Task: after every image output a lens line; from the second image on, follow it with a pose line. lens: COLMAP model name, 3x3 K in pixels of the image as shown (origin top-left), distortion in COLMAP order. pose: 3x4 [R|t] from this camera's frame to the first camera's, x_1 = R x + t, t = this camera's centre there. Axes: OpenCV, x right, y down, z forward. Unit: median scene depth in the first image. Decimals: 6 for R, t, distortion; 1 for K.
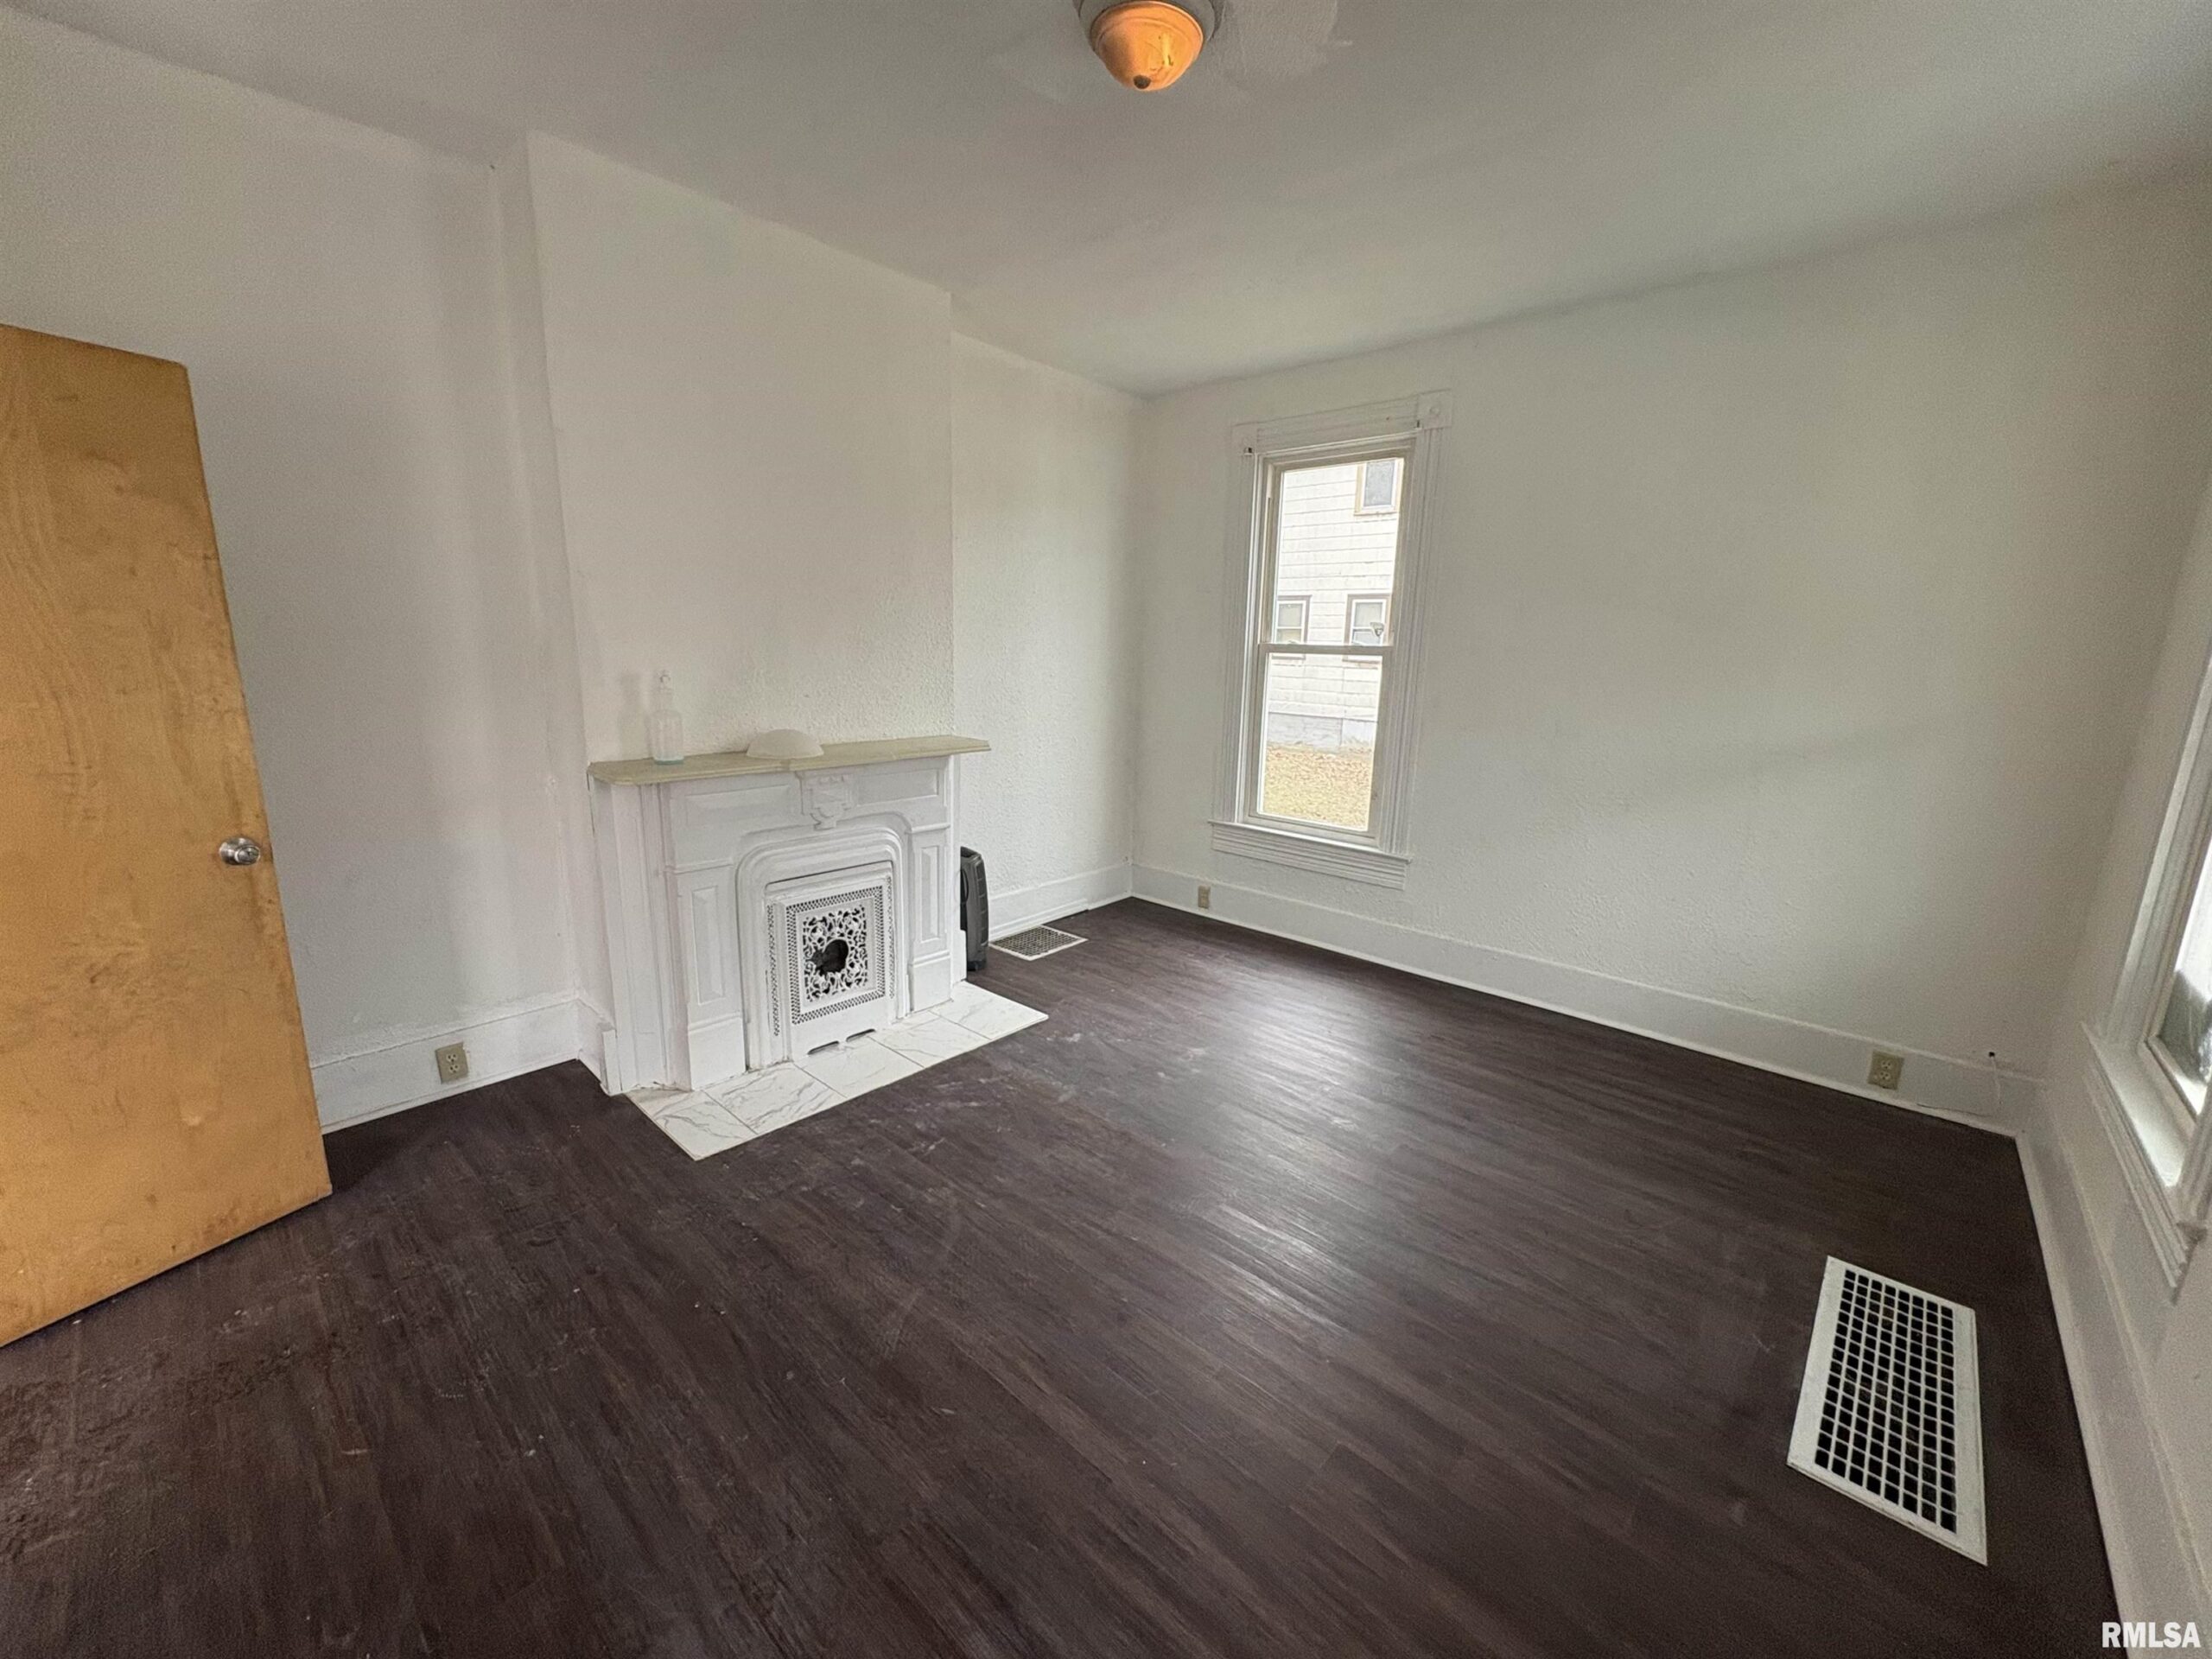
lens RADIAL K [[879.8, 0, 1103.7], [0, 879.8, 820.9], [0, 0, 1]] dist [-0.003475, -0.000615]
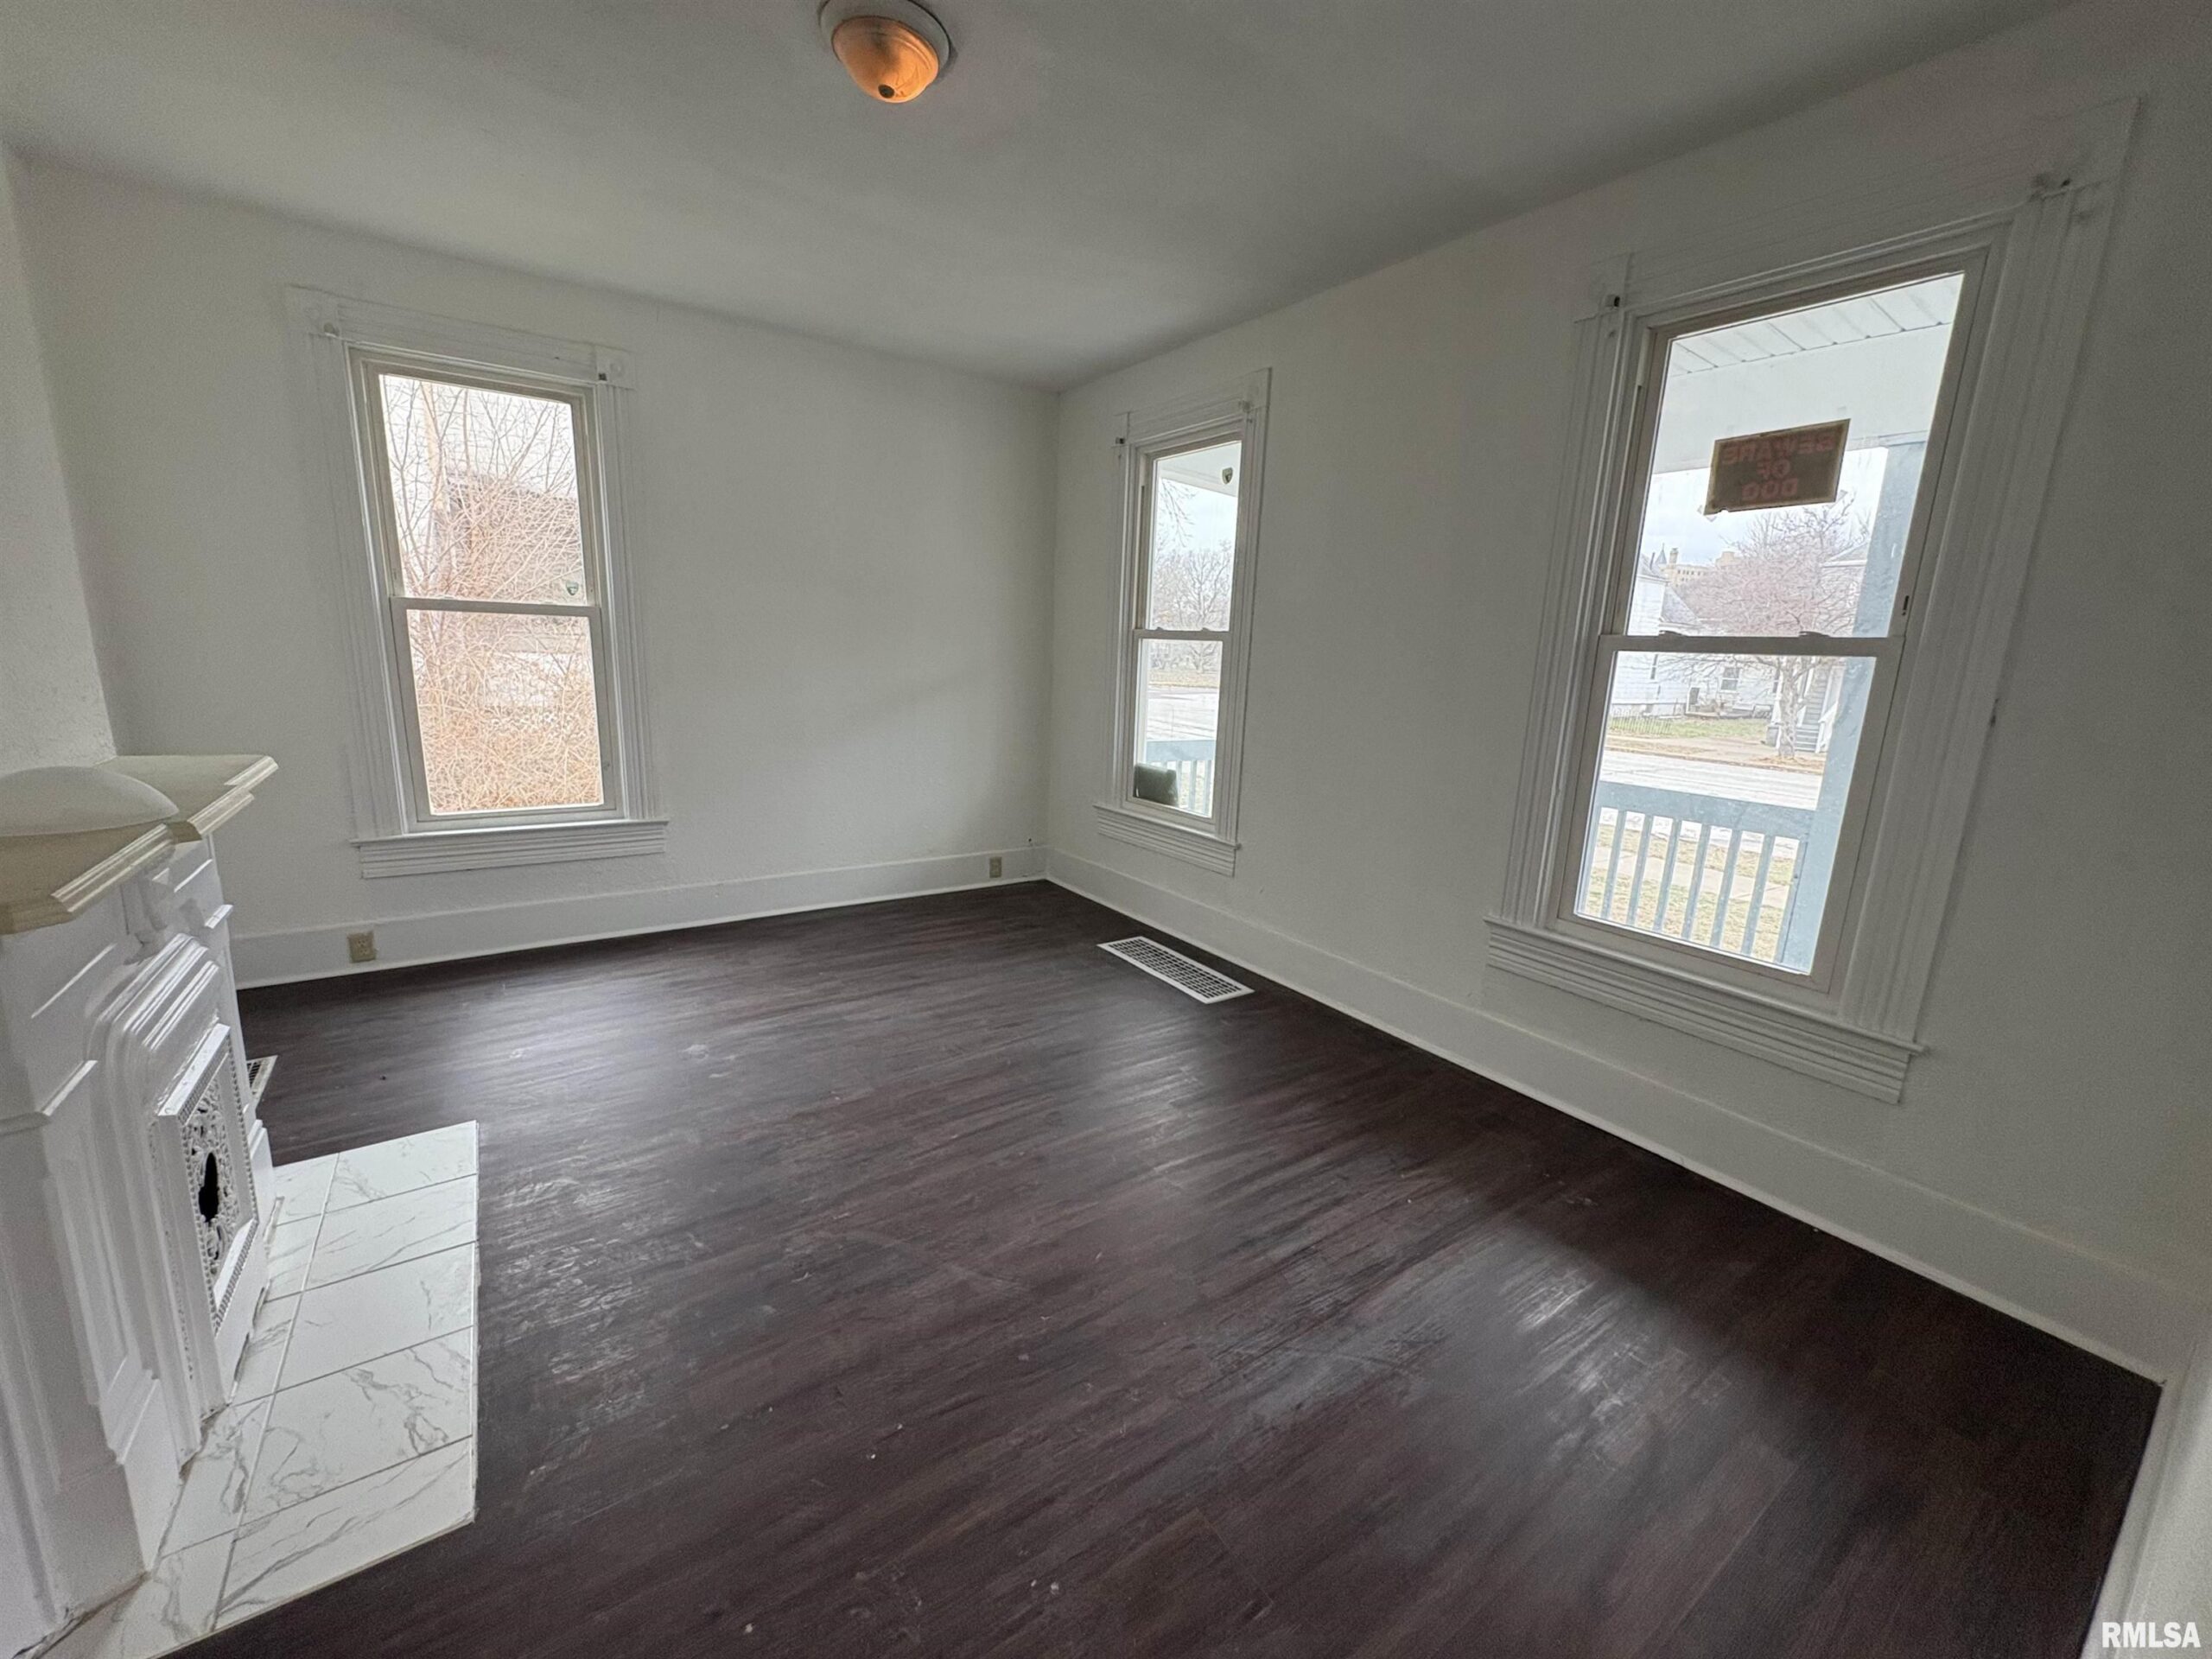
lens RADIAL K [[879.8, 0, 1102.6], [0, 879.8, 827.2], [0, 0, 1]] dist [-0.003475, -0.000615]
pose [[0.223392, -0.214898, 0.950744, -0.739957], [0.158732, 0.970394, 0.182042, -0.078317], [-0.961717, 0.110246, 0.250890, 0.380302]]
